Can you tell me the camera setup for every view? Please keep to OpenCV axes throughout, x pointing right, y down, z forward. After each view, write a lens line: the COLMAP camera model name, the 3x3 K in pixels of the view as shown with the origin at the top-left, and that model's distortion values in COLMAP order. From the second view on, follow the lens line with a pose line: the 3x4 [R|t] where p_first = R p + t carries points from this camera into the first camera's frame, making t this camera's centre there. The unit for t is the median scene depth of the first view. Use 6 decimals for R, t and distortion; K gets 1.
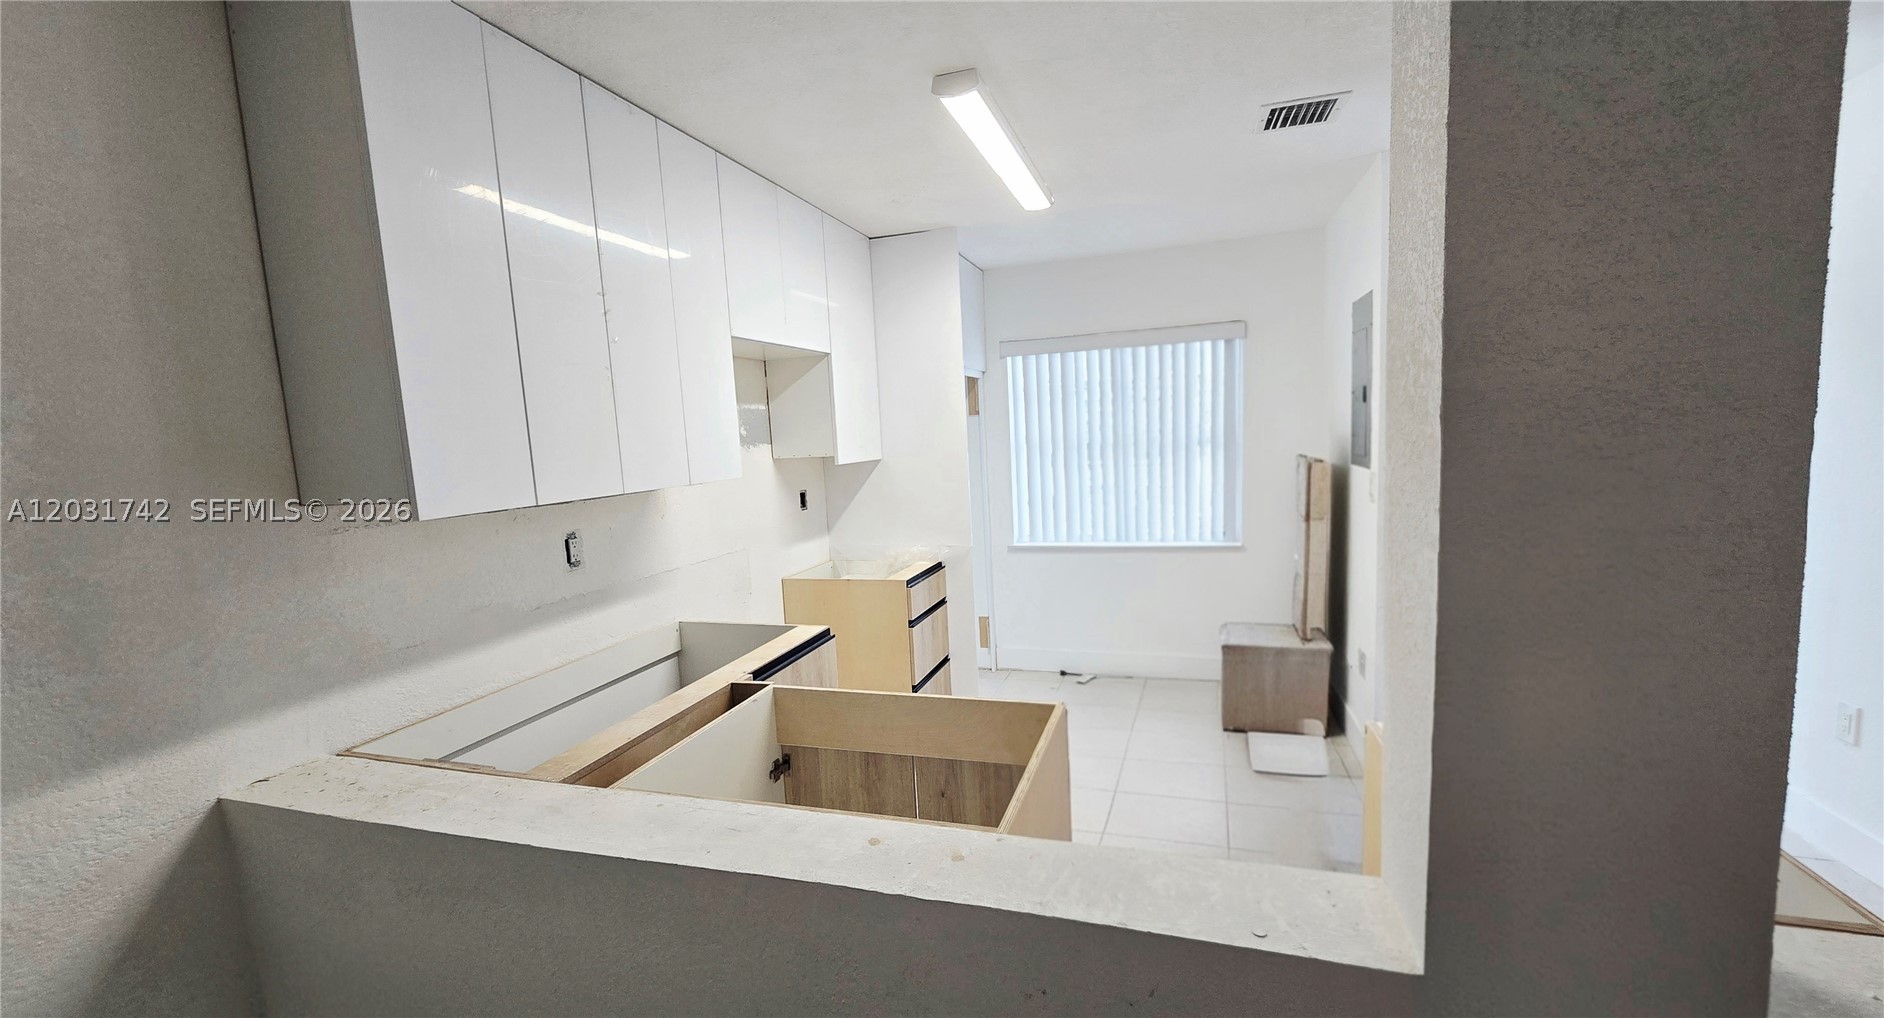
lens RADIAL K [[769.2, 0, 939.4], [0, 769.2, 508.2], [0, 0, 1]] dist [0.000591, 0.000053]
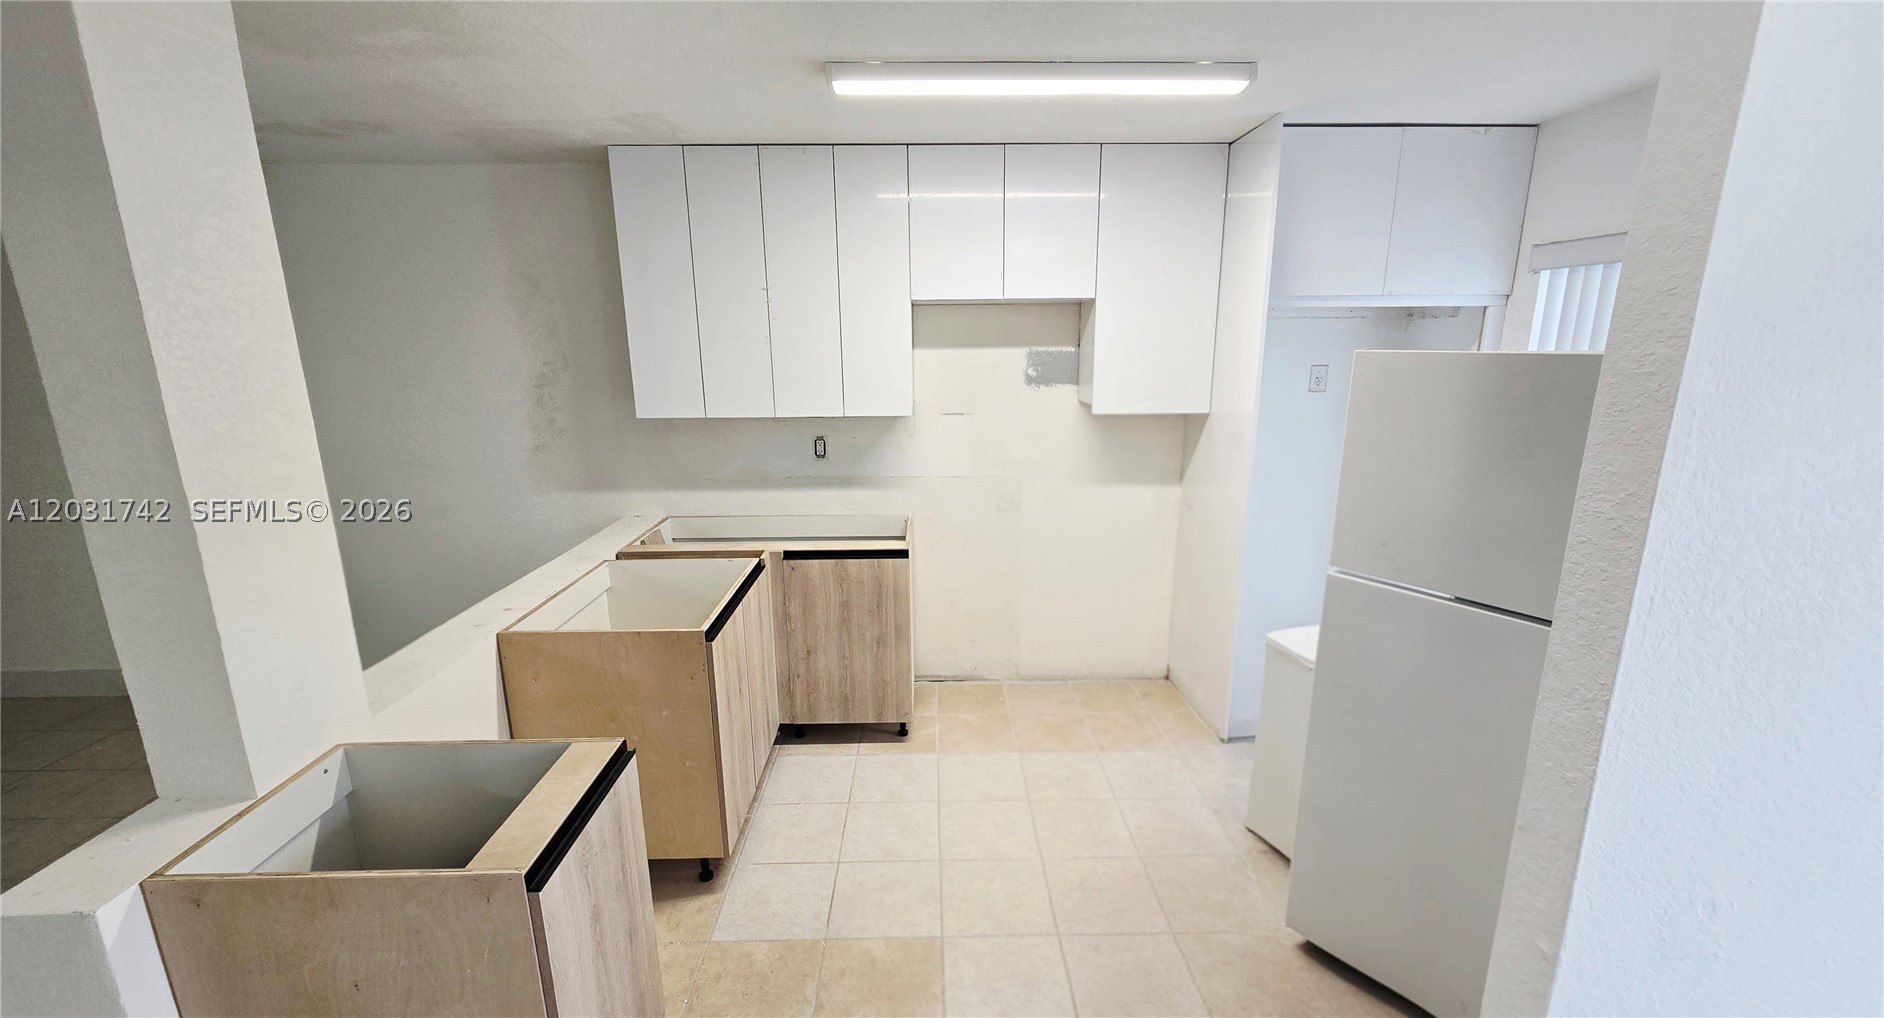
lens RADIAL K [[769.2, 0, 943.0], [0, 769.2, 519.0], [0, 0, 1]] dist [0.000591, 0.000053]
pose [[0.333446, 0.266234, -0.904397, 0.743303], [-0.104038, 0.963830, 0.245372, -0.150502], [0.937011, 0.012273, 0.349084, 0.484085]]
